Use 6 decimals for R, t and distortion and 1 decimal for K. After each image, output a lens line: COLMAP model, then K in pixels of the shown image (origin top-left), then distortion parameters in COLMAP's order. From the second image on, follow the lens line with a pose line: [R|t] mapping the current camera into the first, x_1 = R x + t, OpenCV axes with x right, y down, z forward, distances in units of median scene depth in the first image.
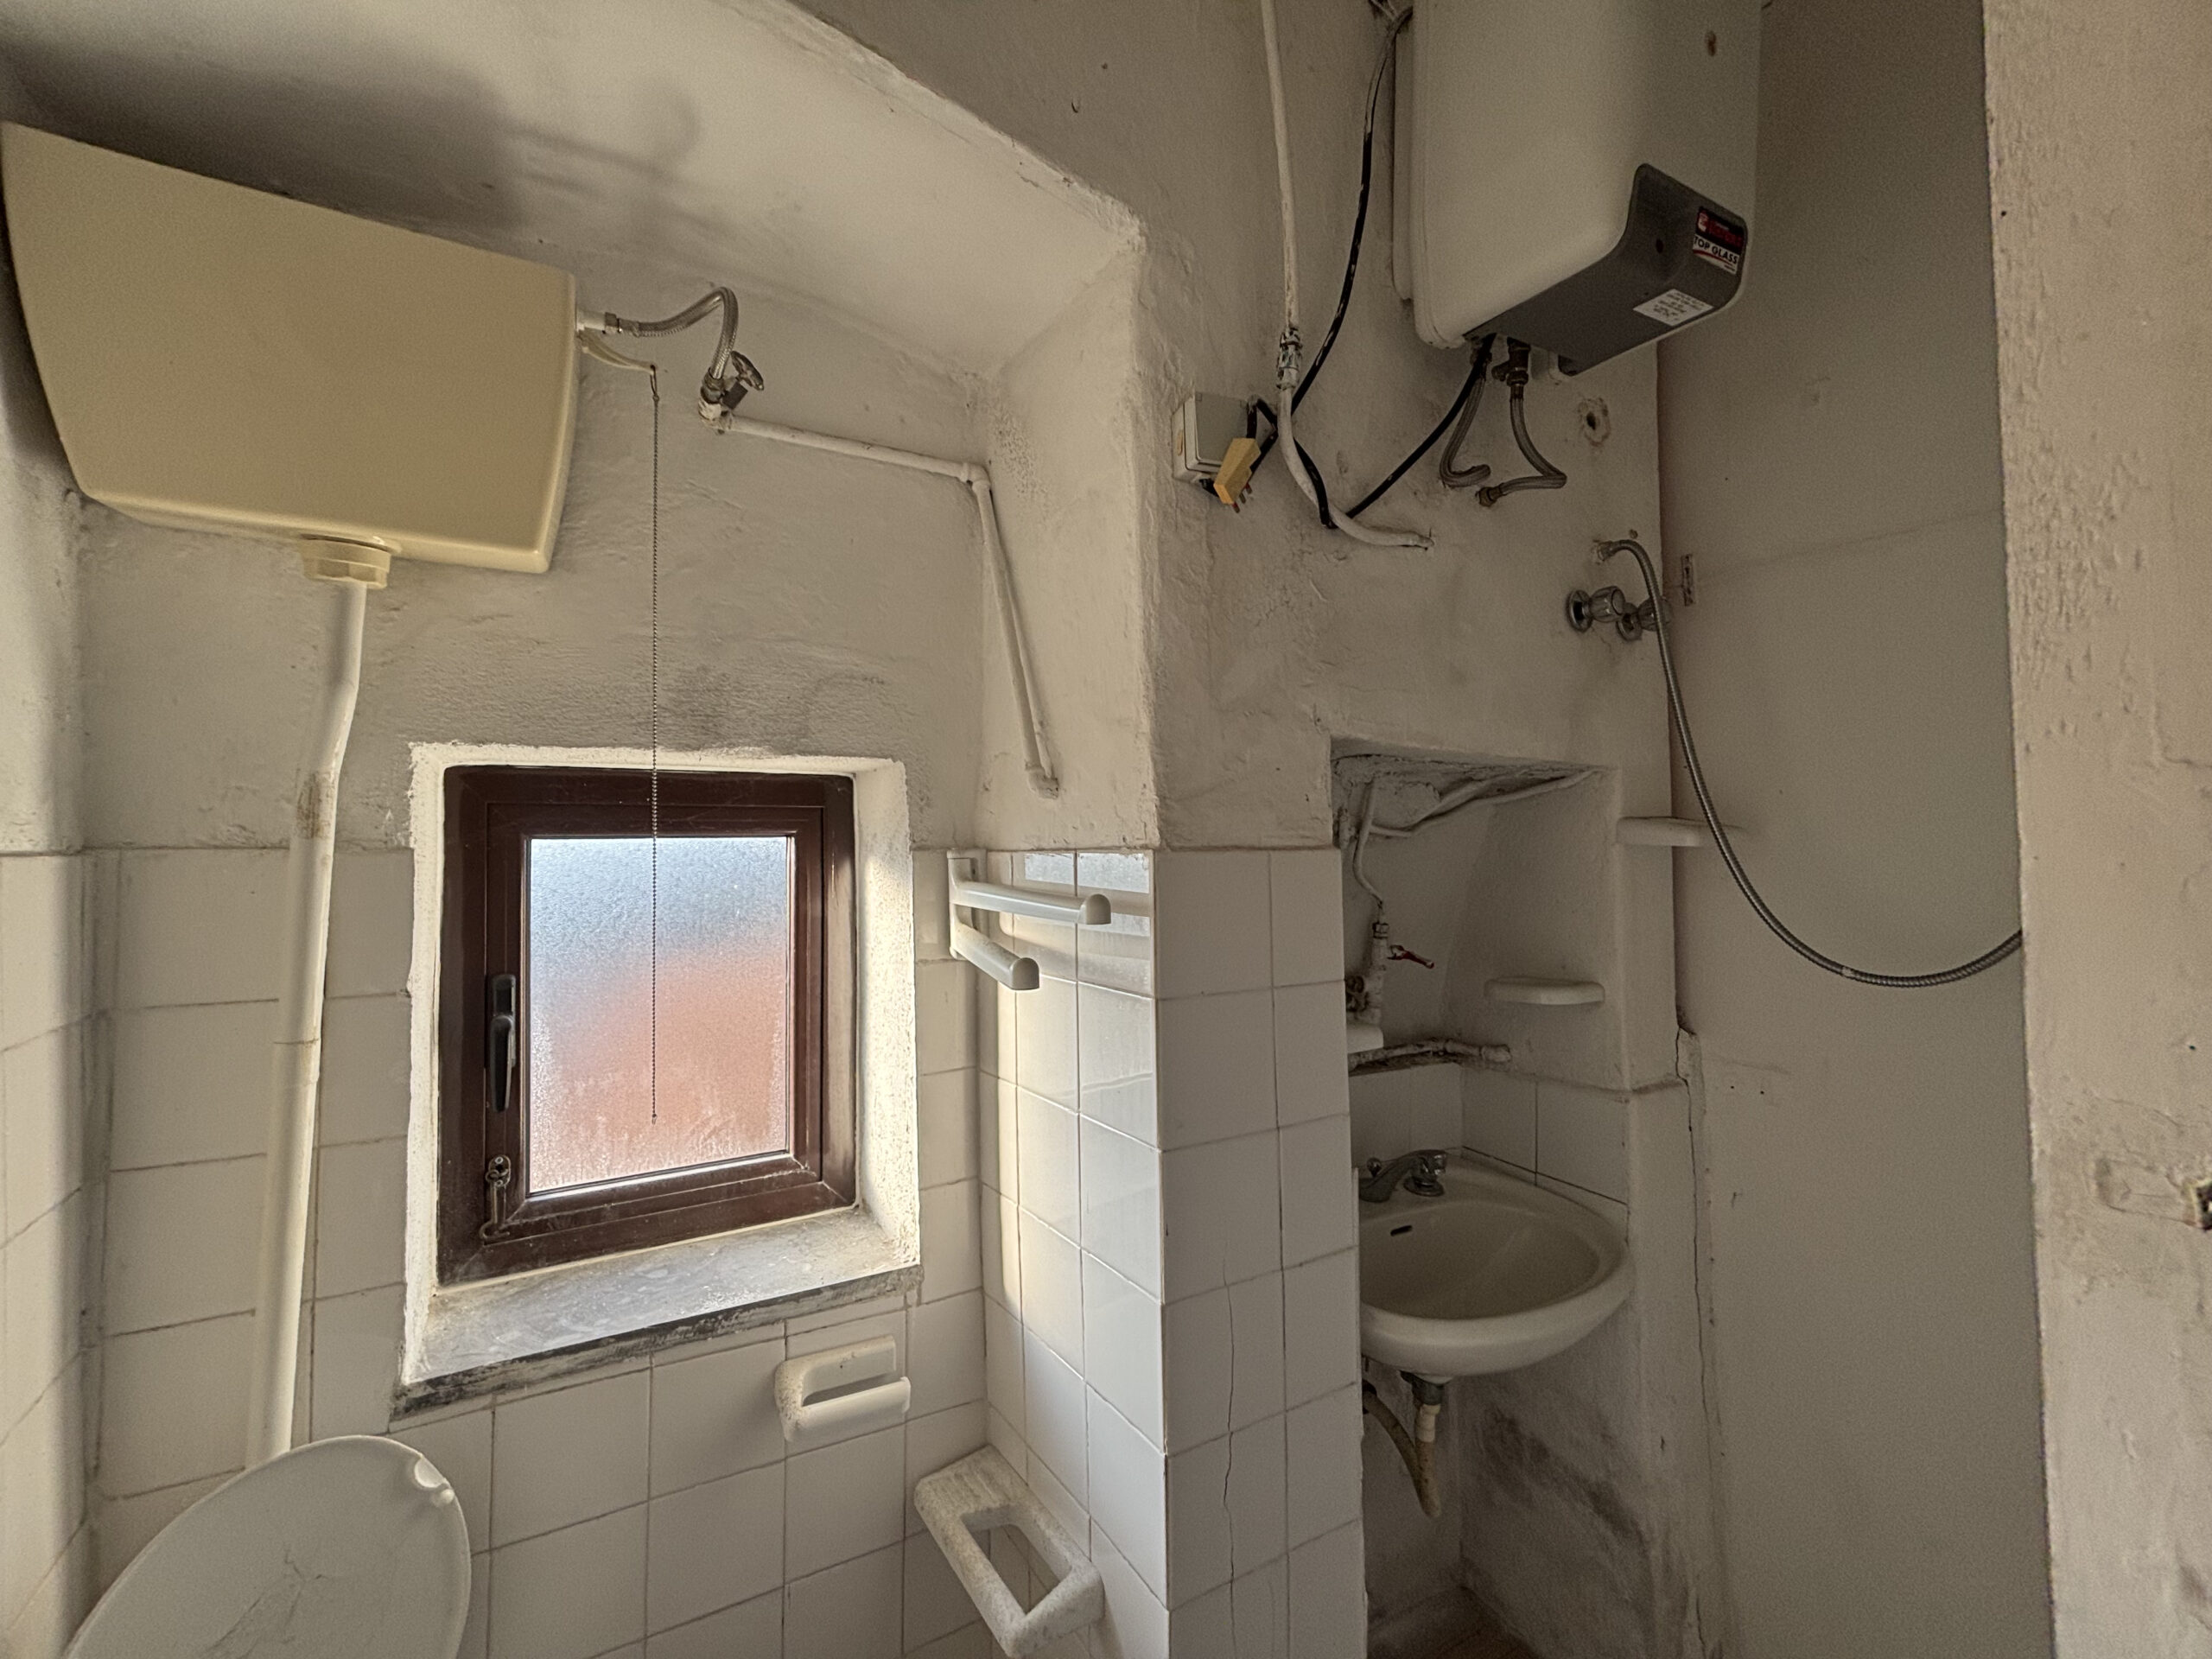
lens RADIAL K [[887.8, 0, 1111.1], [0, 887.8, 819.6], [0, 0, 1]] dist [-0.001397, 0.000849]
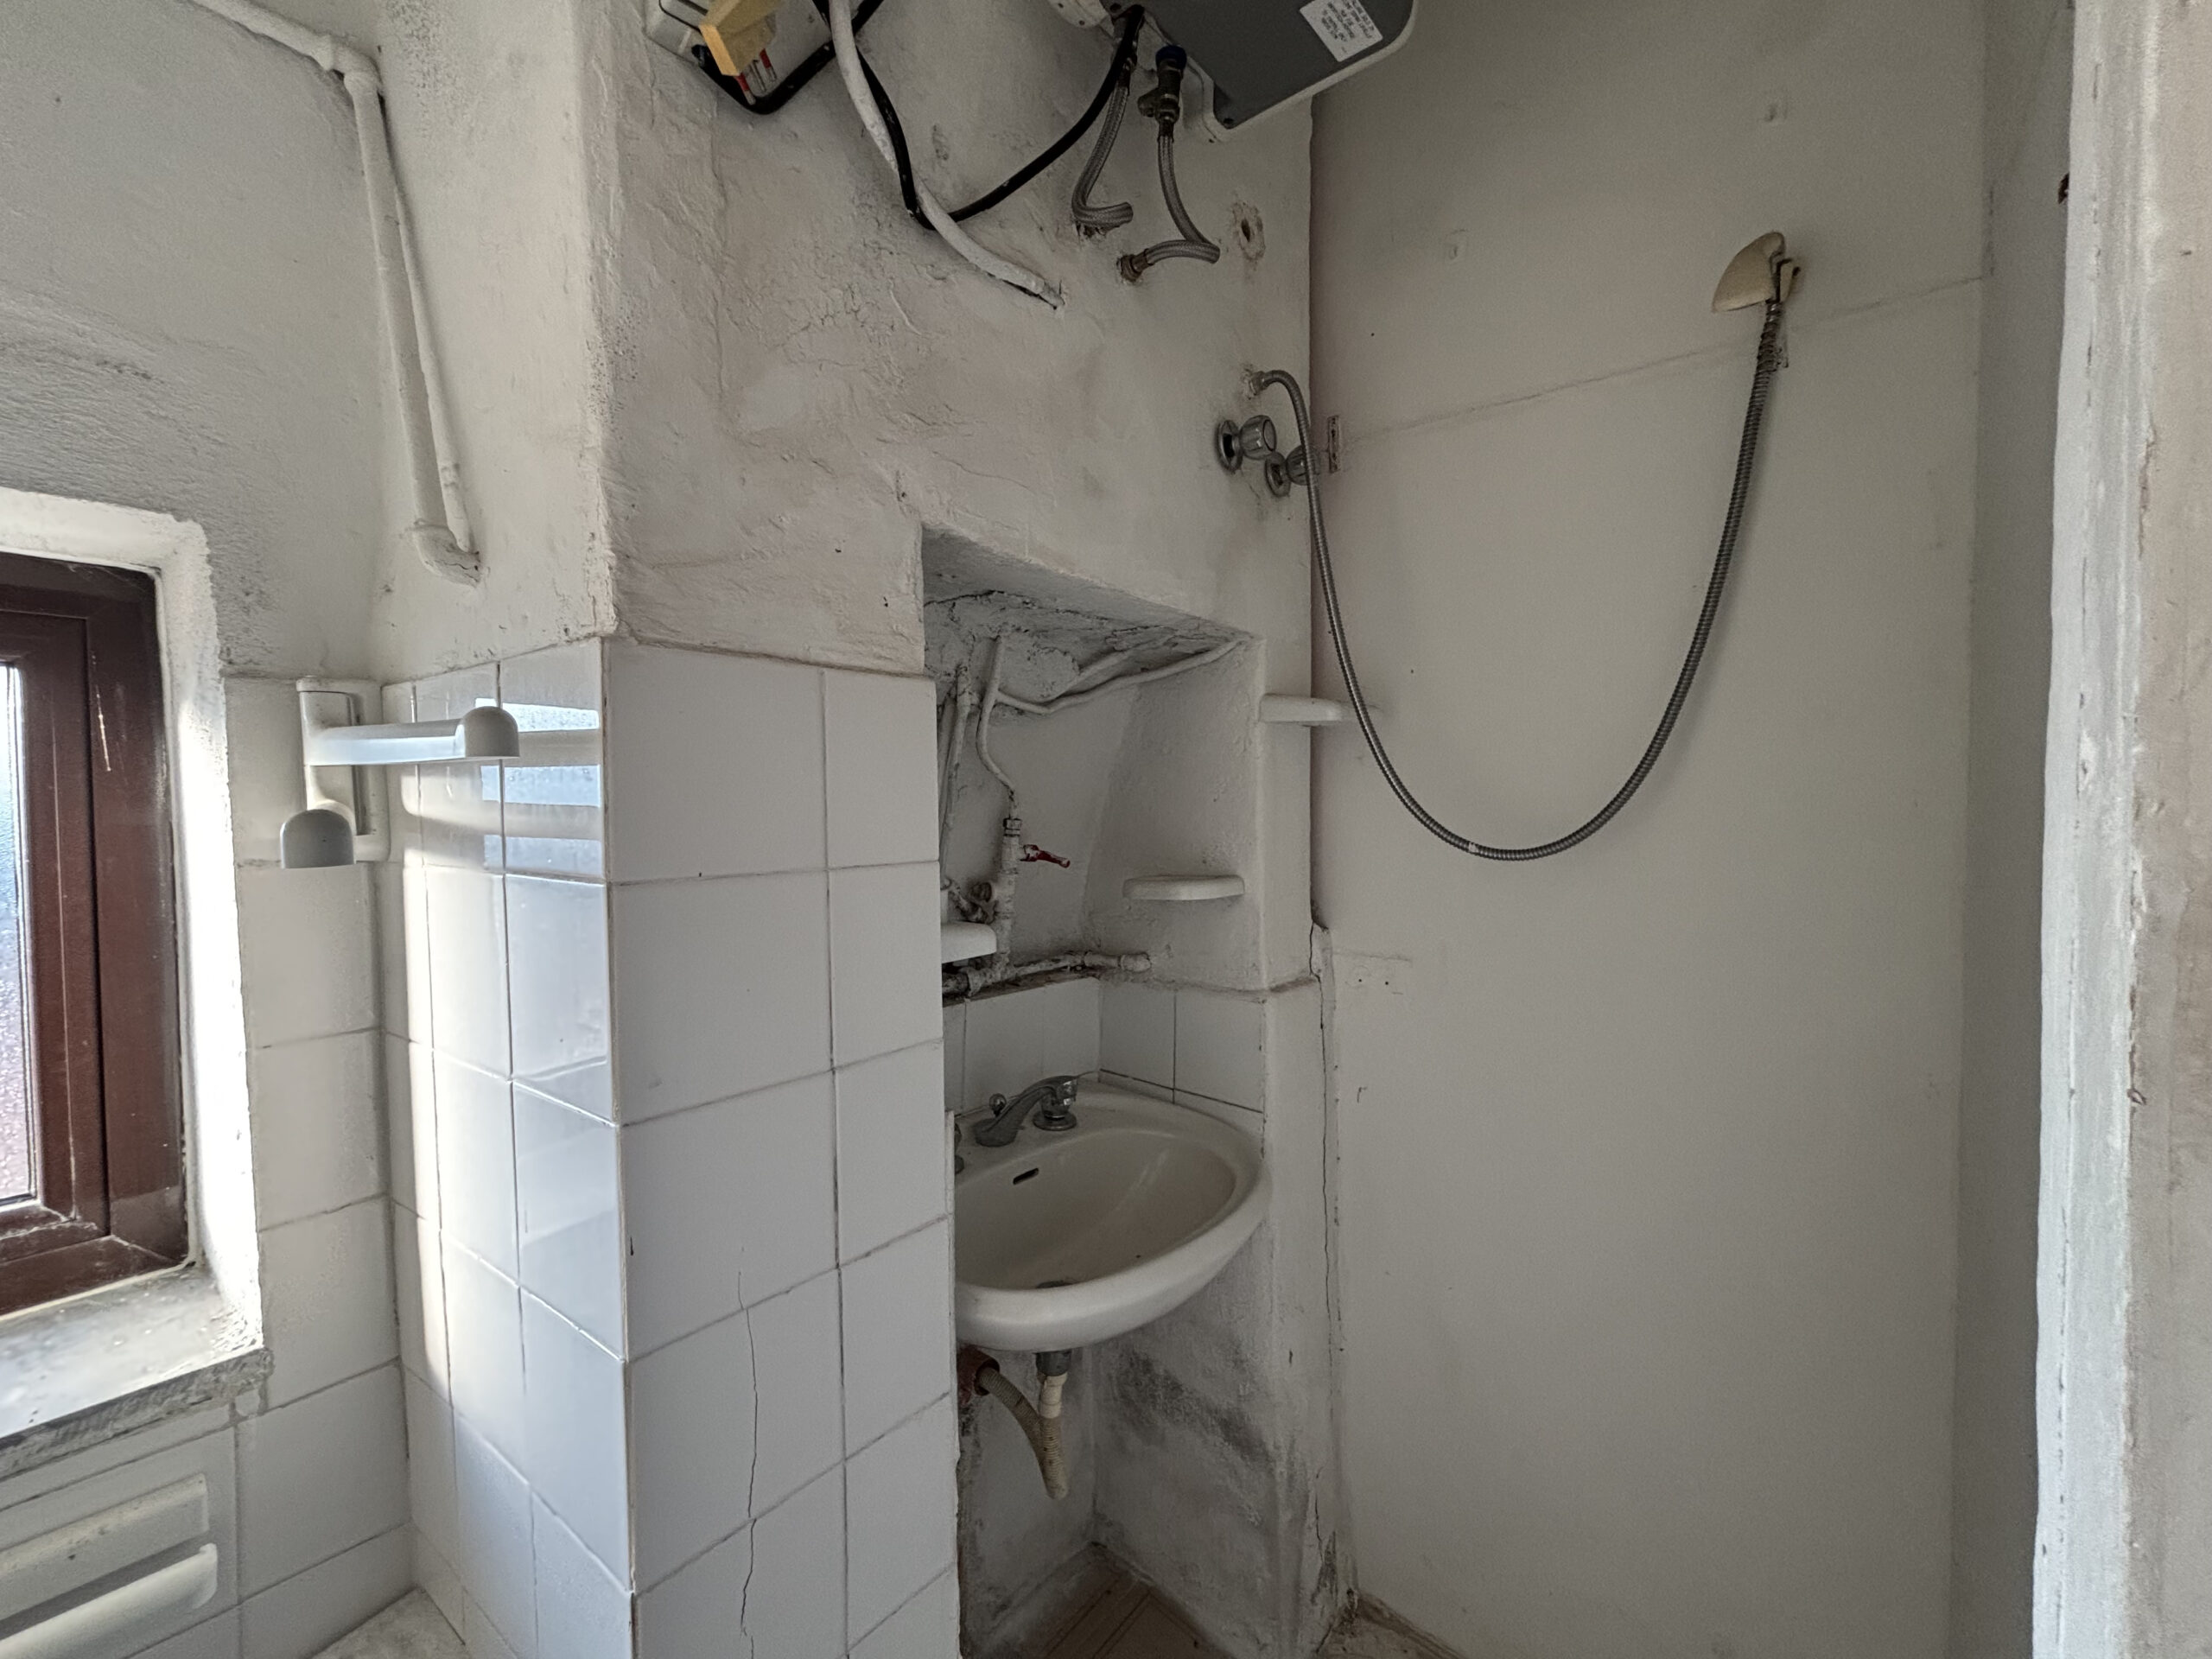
lens RADIAL K [[887.8, 0, 1105.2], [0, 887.8, 816.8], [0, 0, 1]] dist [-0.001397, 0.000849]
pose [[0.936444, -0.005802, 0.350770, 0.121555], [-0.012435, 0.998686, 0.049715, 0.095070], [-0.350597, -0.050917, 0.935141, 0.240363]]
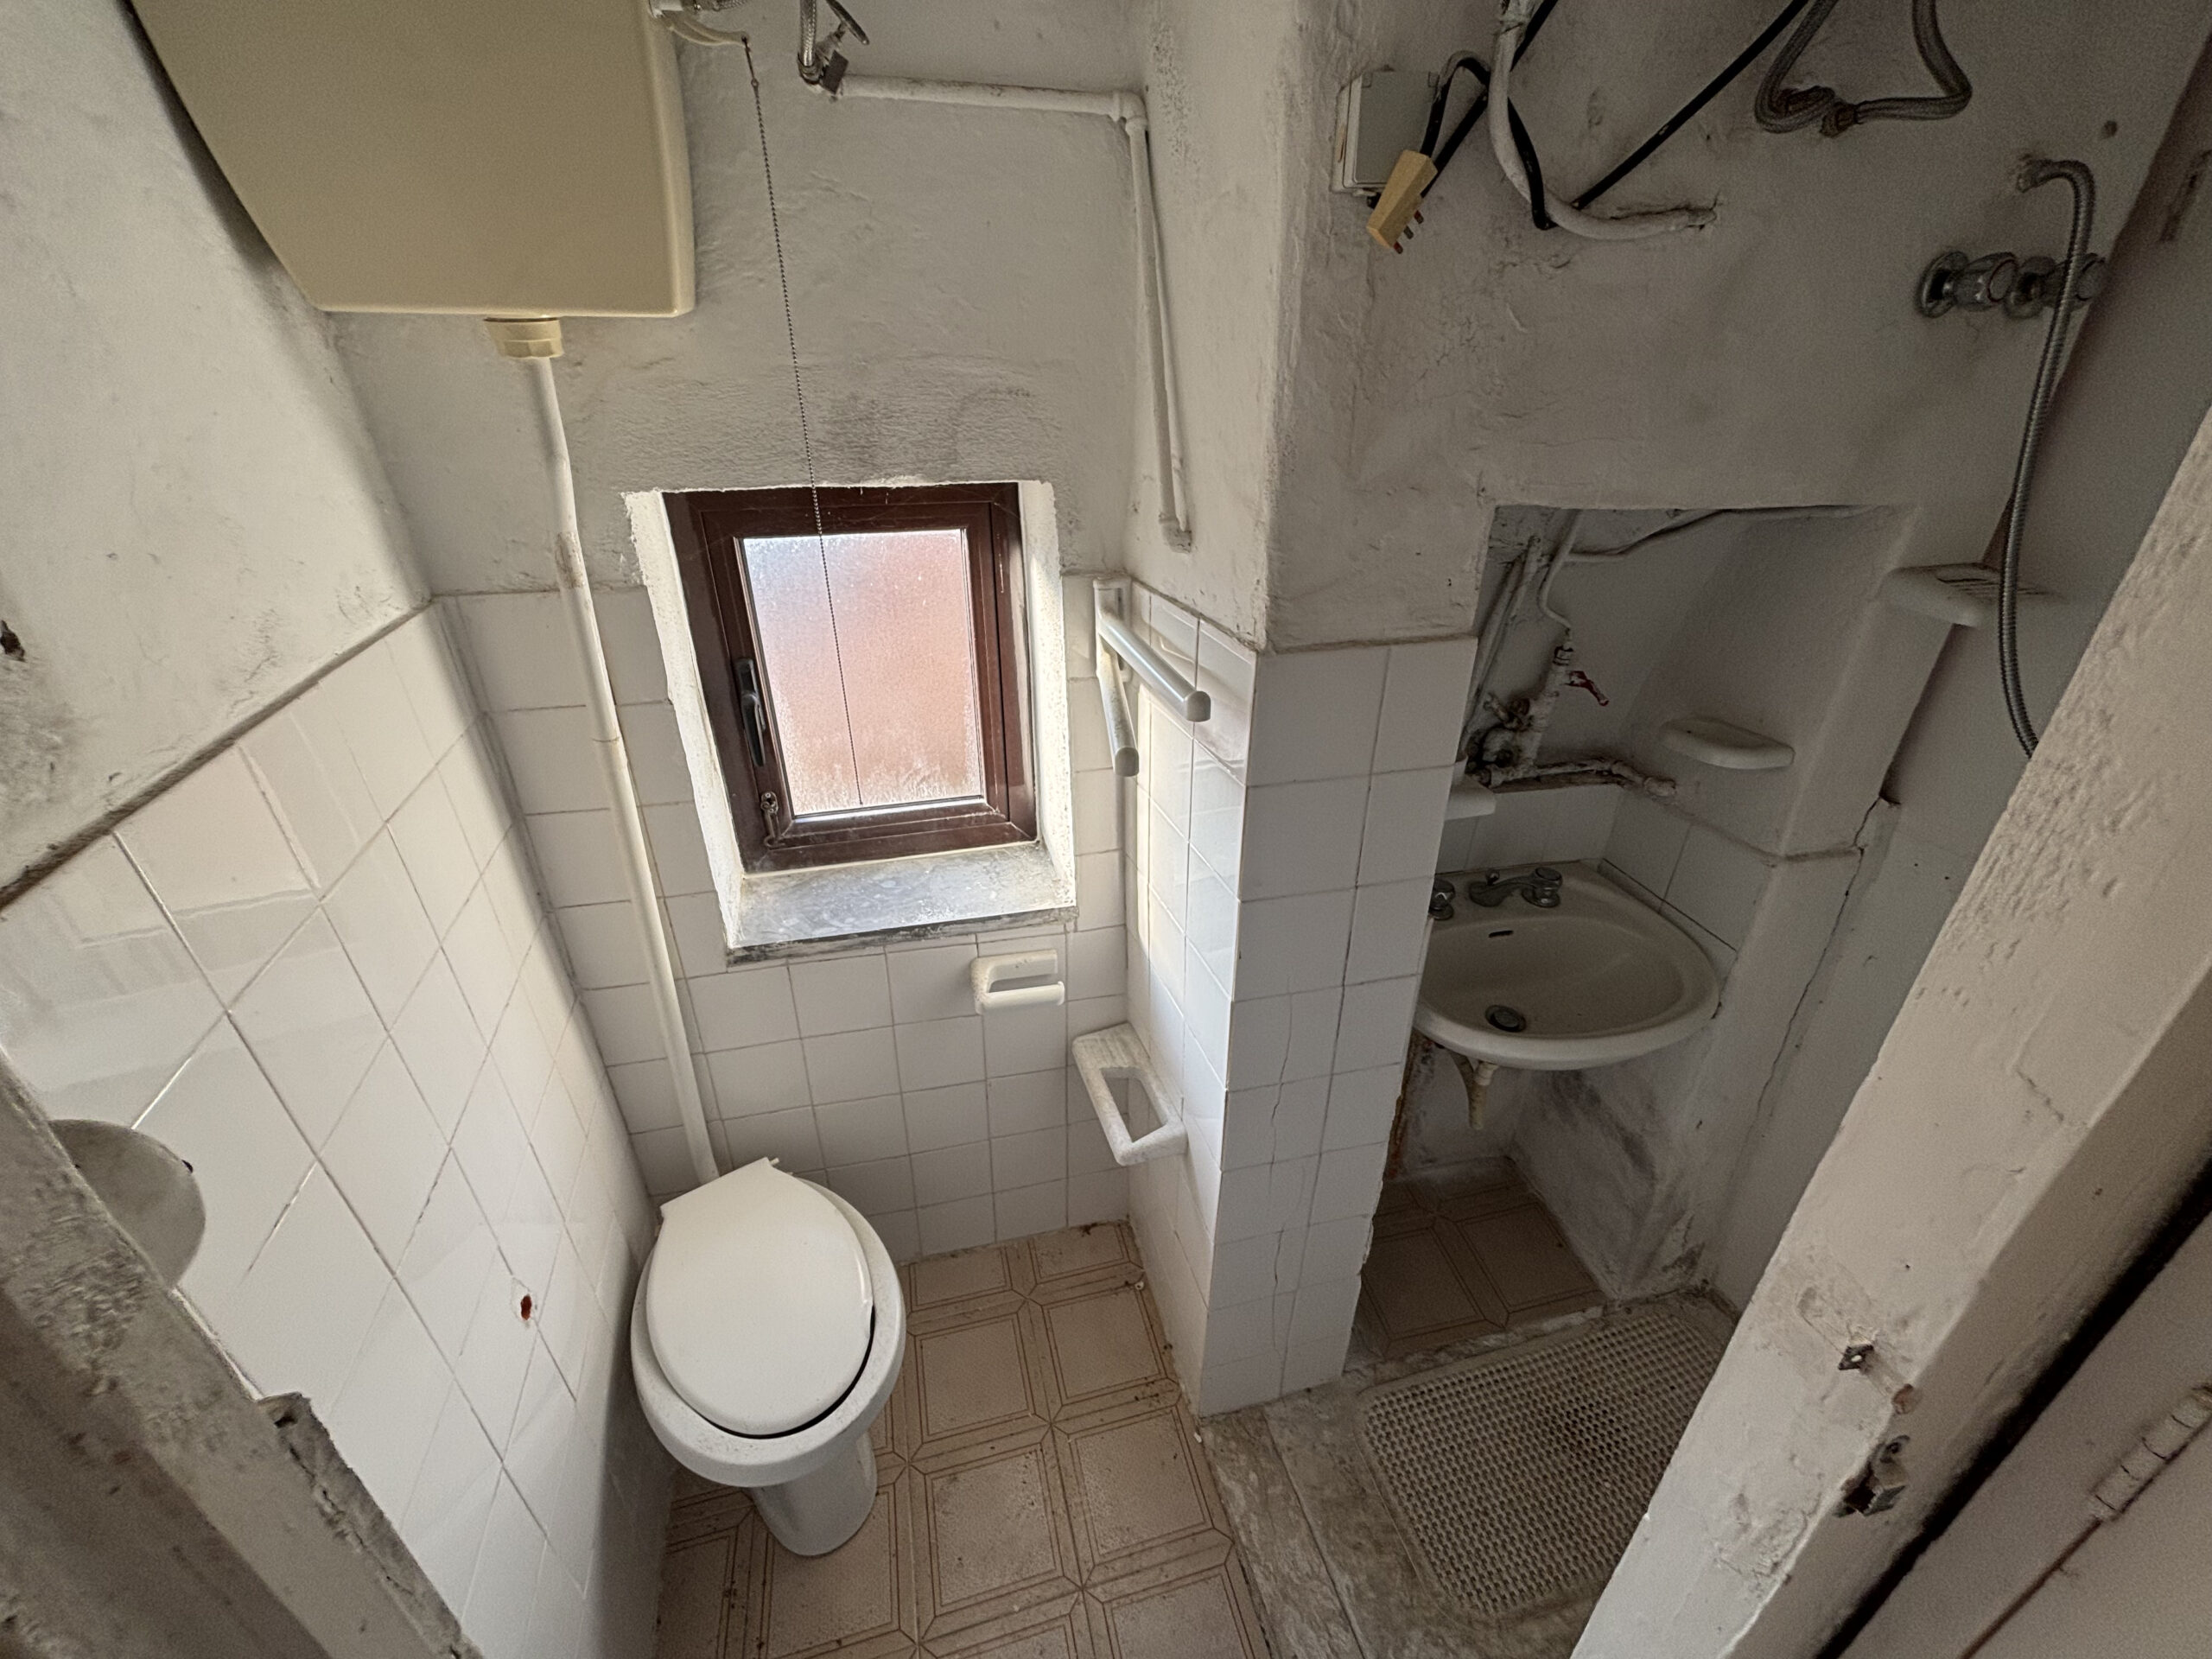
lens RADIAL K [[887.8, 0, 1114.2], [0, 887.8, 818.1], [0, 0, 1]] dist [-0.001397, 0.000849]
pose [[0.962832, 0.135123, -0.233873, 0.119099], [-0.005261, 0.875090, 0.483932, -0.226059], [0.270050, -0.464714, 0.843276, 0.007510]]
